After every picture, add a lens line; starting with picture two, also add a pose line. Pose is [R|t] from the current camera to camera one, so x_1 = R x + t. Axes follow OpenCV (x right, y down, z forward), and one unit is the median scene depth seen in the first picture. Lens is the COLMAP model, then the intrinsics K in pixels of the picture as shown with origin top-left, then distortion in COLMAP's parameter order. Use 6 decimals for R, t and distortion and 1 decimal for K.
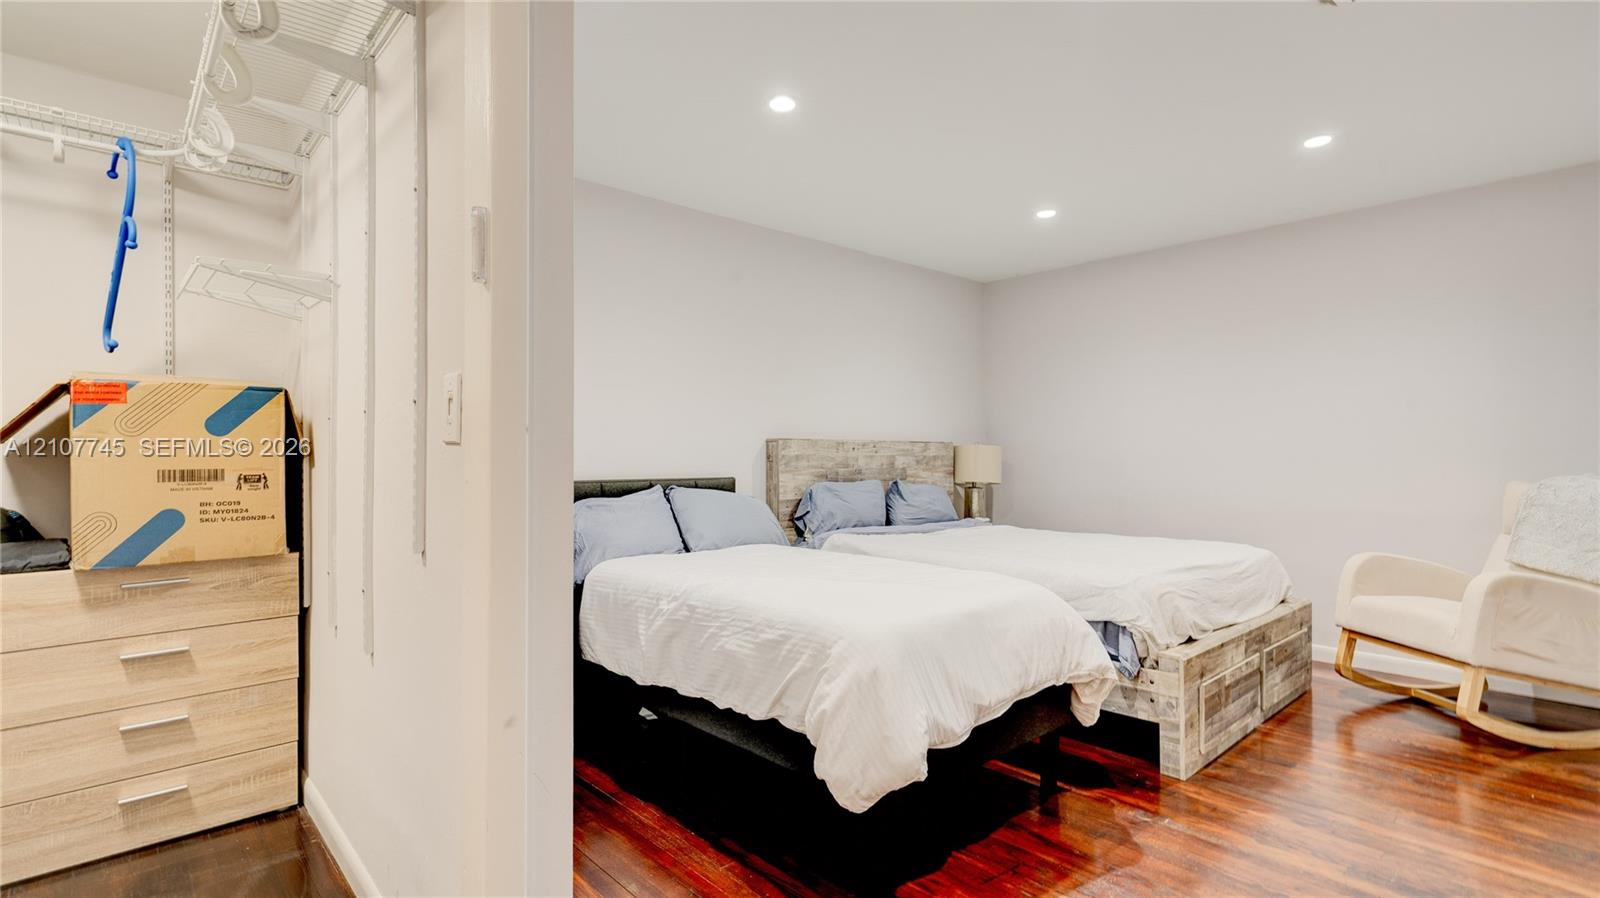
lens RADIAL K [[756.6, 0, 801.3], [0, 756.6, 453.3], [0, 0, 1]] dist [0.002411, -0.001349]
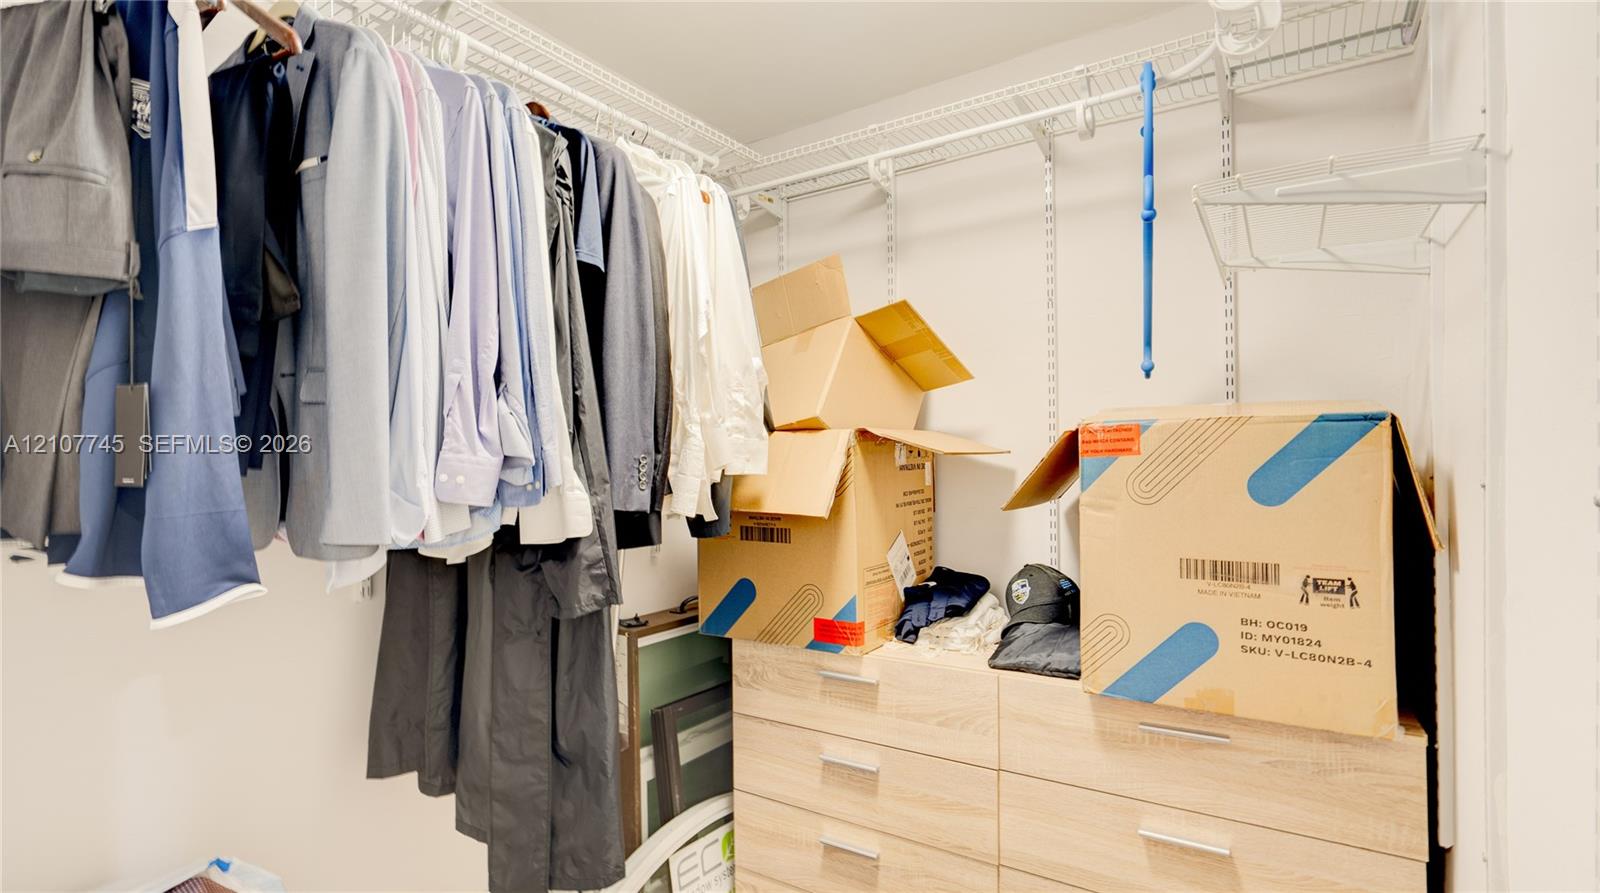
lens RADIAL K [[756.6, 0, 800.9], [0, 756.6, 458.0], [0, 0, 1]] dist [0.002411, -0.001349]
pose [[0.246792, -0.001861, -0.969067, -0.298014], [0.010032, 0.999949, 0.000634, -0.061796], [0.969017, -0.009878, 0.246798, 0.508549]]
